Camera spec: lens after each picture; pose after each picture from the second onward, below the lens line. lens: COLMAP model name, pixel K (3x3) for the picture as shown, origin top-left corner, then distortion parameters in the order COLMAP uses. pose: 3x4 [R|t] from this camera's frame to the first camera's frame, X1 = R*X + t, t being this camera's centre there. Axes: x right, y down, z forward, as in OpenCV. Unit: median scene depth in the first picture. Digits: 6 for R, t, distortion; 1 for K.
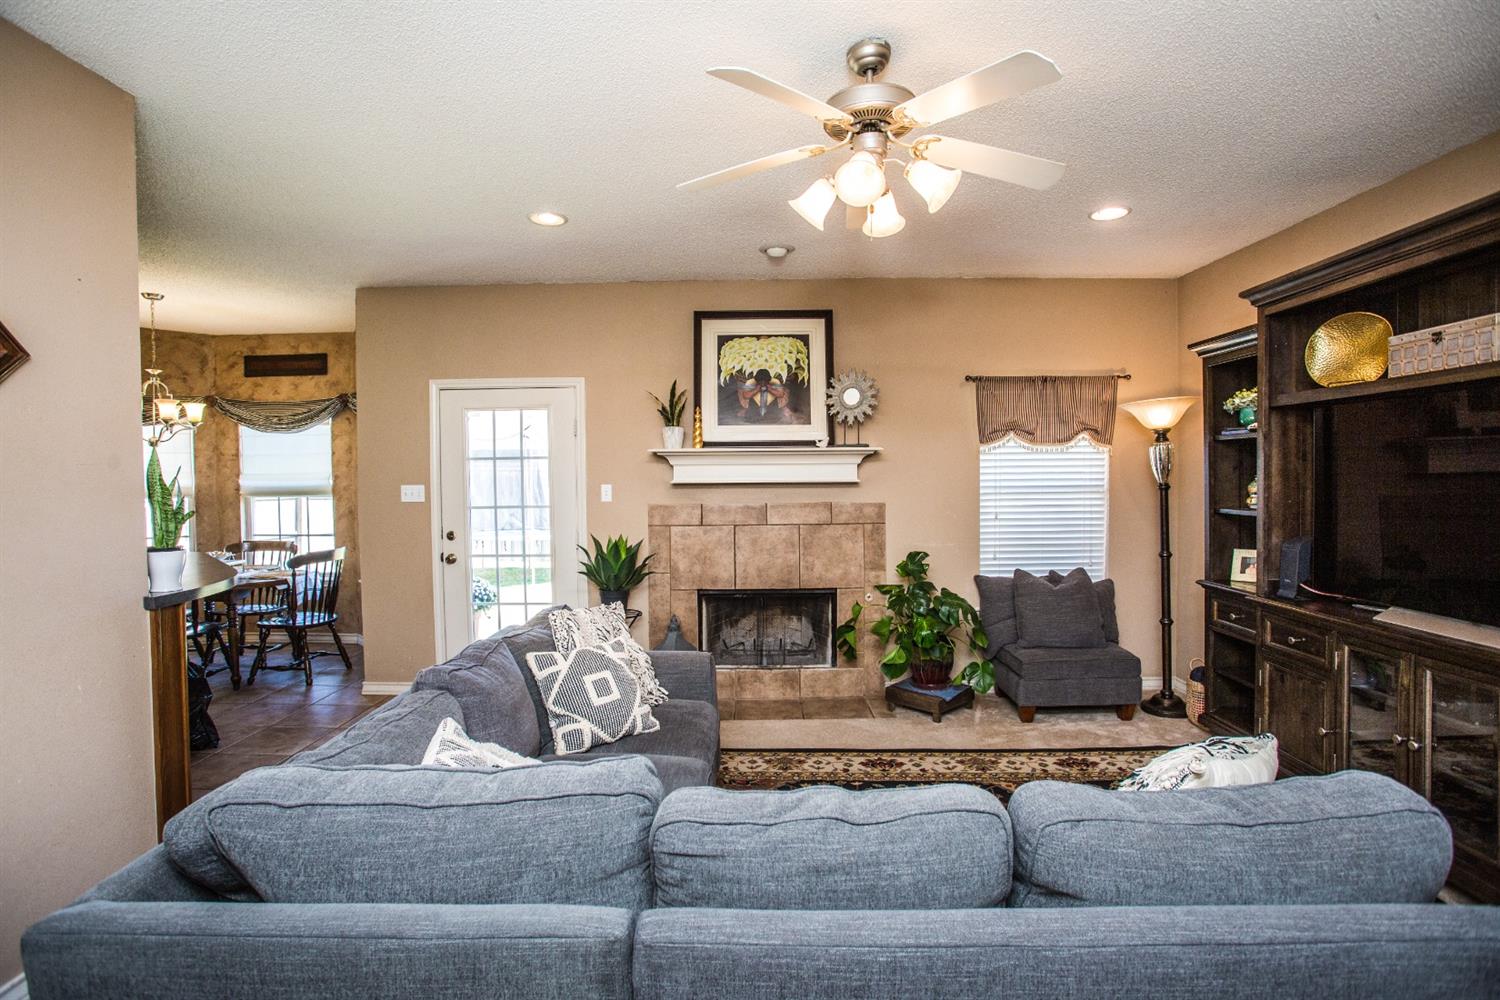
lens RADIAL K [[724.1, 0, 750.0], [0, 724.1, 500.0], [0, 0, 1]] dist [-0.082483, 0.036210]
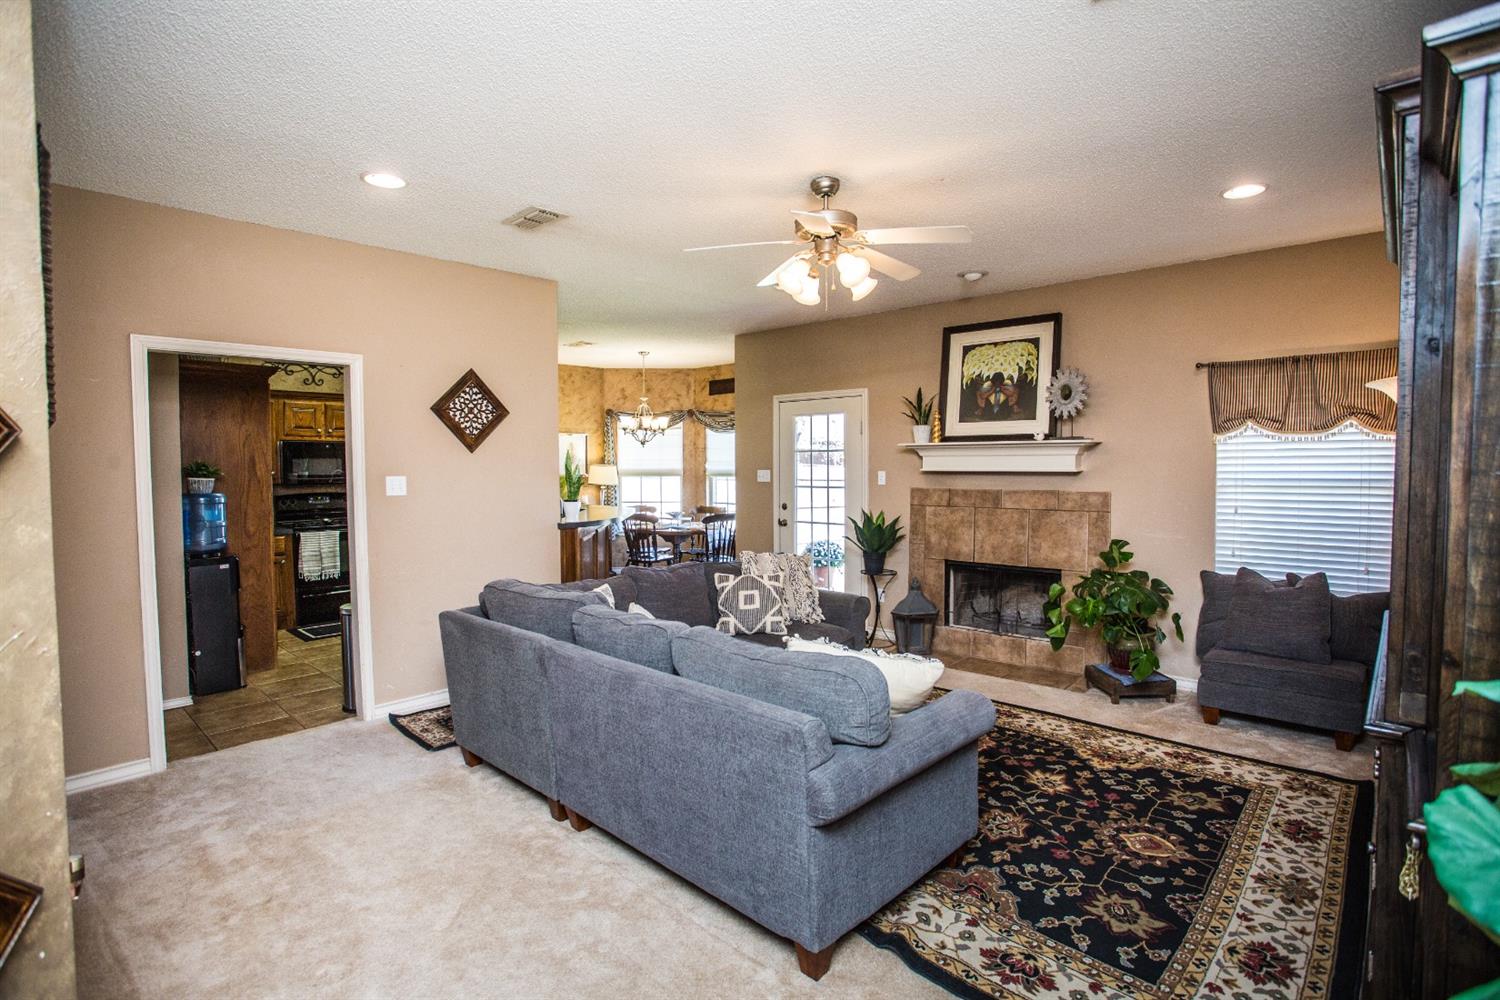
lens RADIAL K [[724.1, 0, 750.0], [0, 724.1, 500.0], [0, 0, 1]] dist [-0.082483, 0.036210]
pose [[0.744252, 0.037325, -0.666855, 0.486717], [-0.023427, 0.999282, 0.029786, -0.003487], [0.667487, -0.006546, 0.744592, -0.106743]]
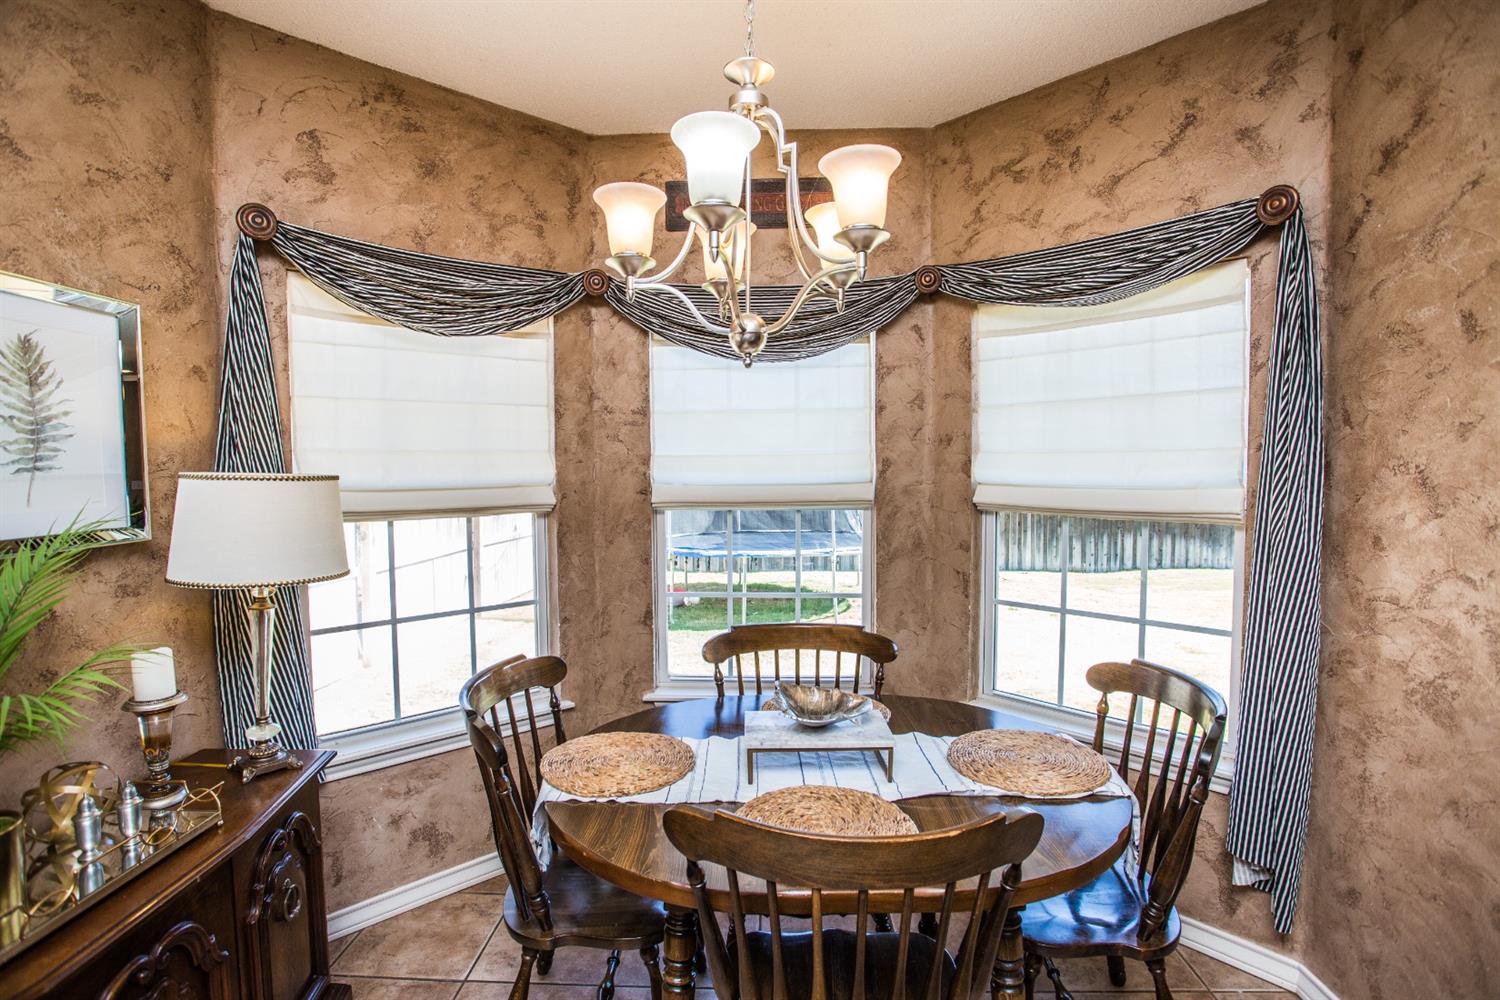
lens RADIAL K [[724.1, 0, 750.0], [0, 724.1, 500.0], [0, 0, 1]] dist [-0.082483, 0.036210]
pose [[0.999755, -0.001279, -0.022104, -0.880040], [0.001666, 0.999845, 0.017514, -0.023718], [0.022079, -0.017547, 0.999602, 0.742570]]
